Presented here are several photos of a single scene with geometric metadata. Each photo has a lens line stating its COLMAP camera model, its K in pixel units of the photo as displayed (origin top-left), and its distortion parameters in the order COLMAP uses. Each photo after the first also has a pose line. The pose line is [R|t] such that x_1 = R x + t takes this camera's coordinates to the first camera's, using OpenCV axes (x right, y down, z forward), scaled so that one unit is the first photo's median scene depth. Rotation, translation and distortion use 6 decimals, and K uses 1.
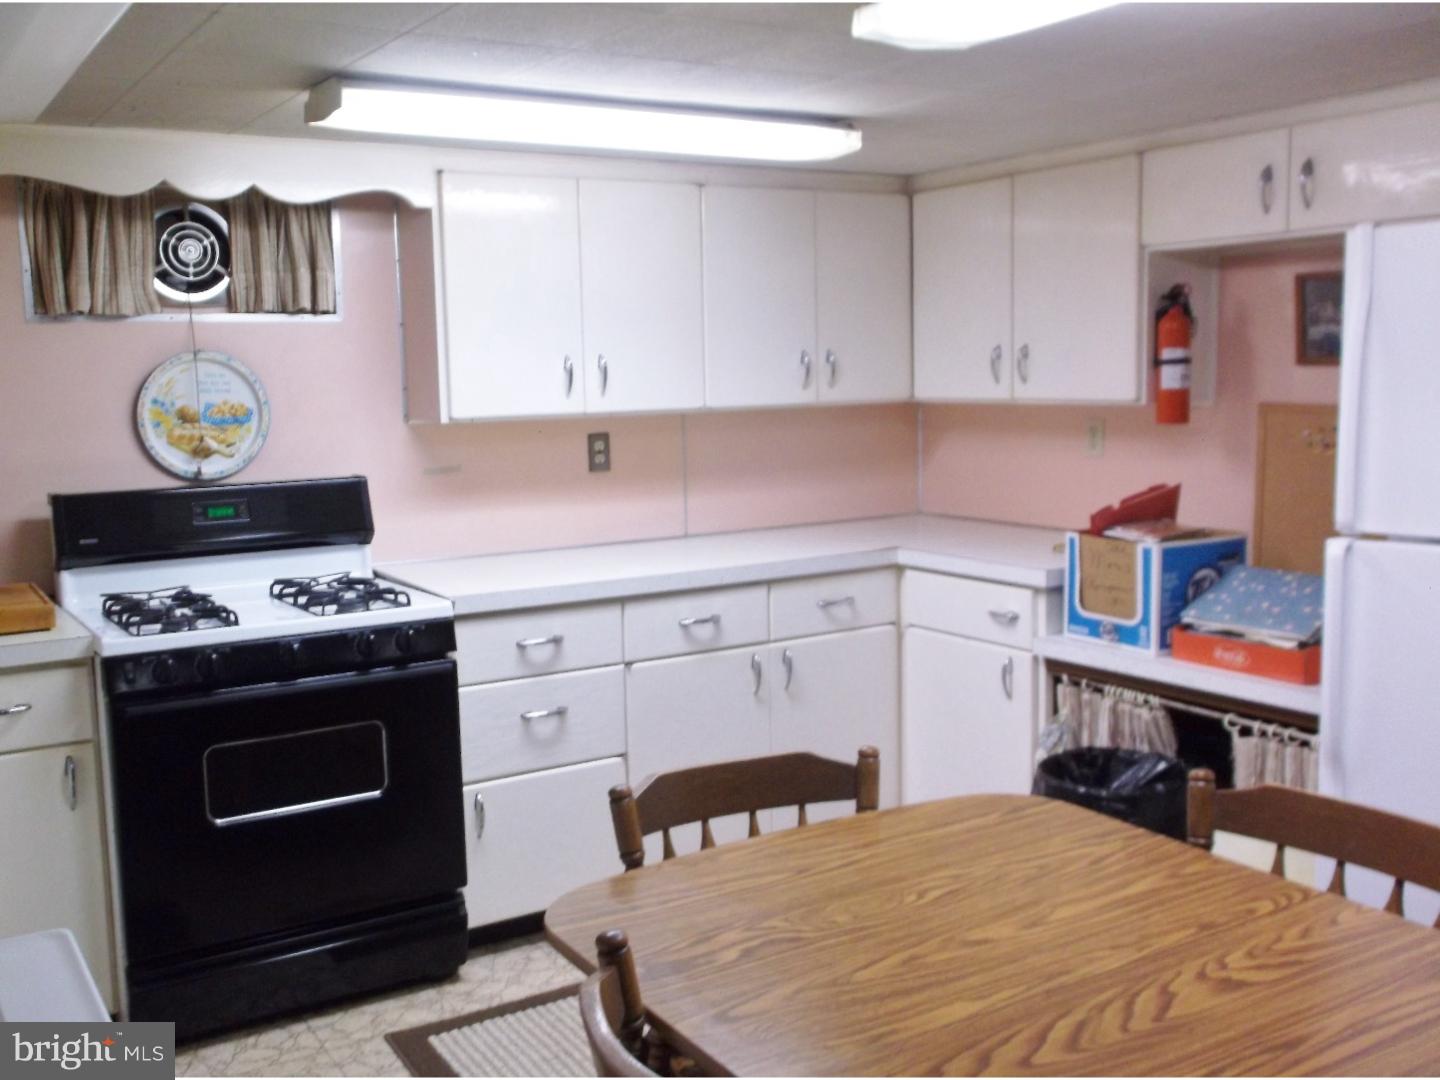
lens RADIAL K [[1438.3, 0, 719.2], [0, 1438.3, 534.4], [0, 0, 1]] dist [0.033553, 0.000000]
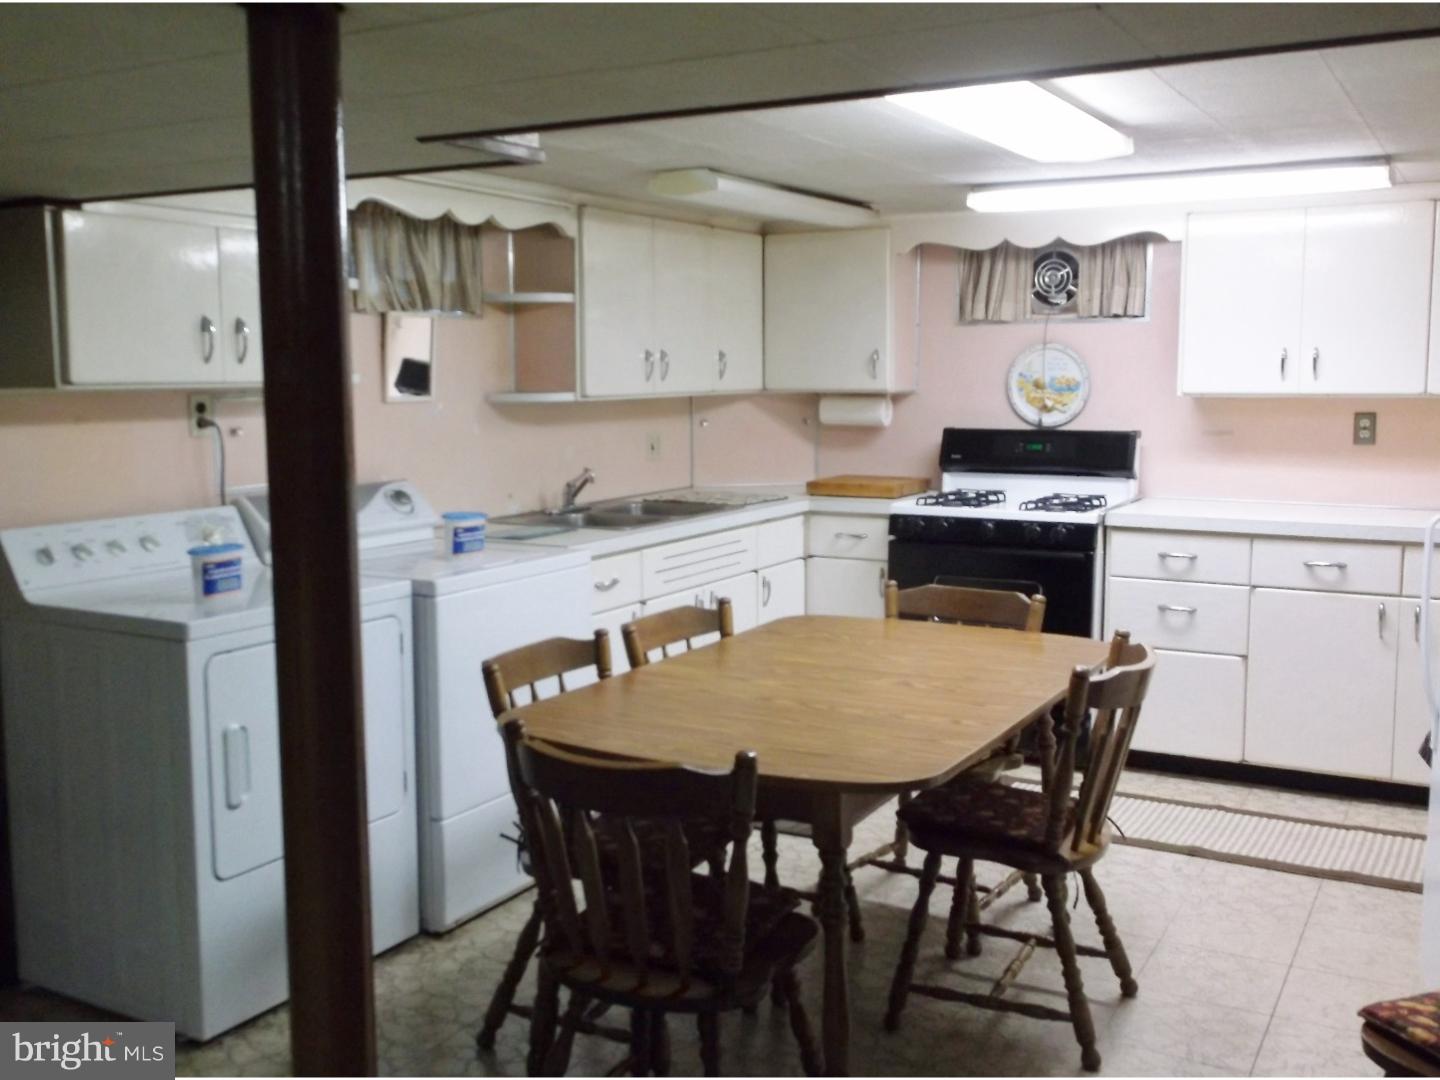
lens RADIAL K [[1438.3, 0, 719.3], [0, 1438.3, 541.7], [0, 0, 1]] dist [0.033553, 0.000000]
pose [[0.496097, 0.125788, -0.859107, 0.810712], [-0.112639, 0.990413, 0.079969, 0.000213], [0.860930, 0.057096, 0.505509, -0.069791]]
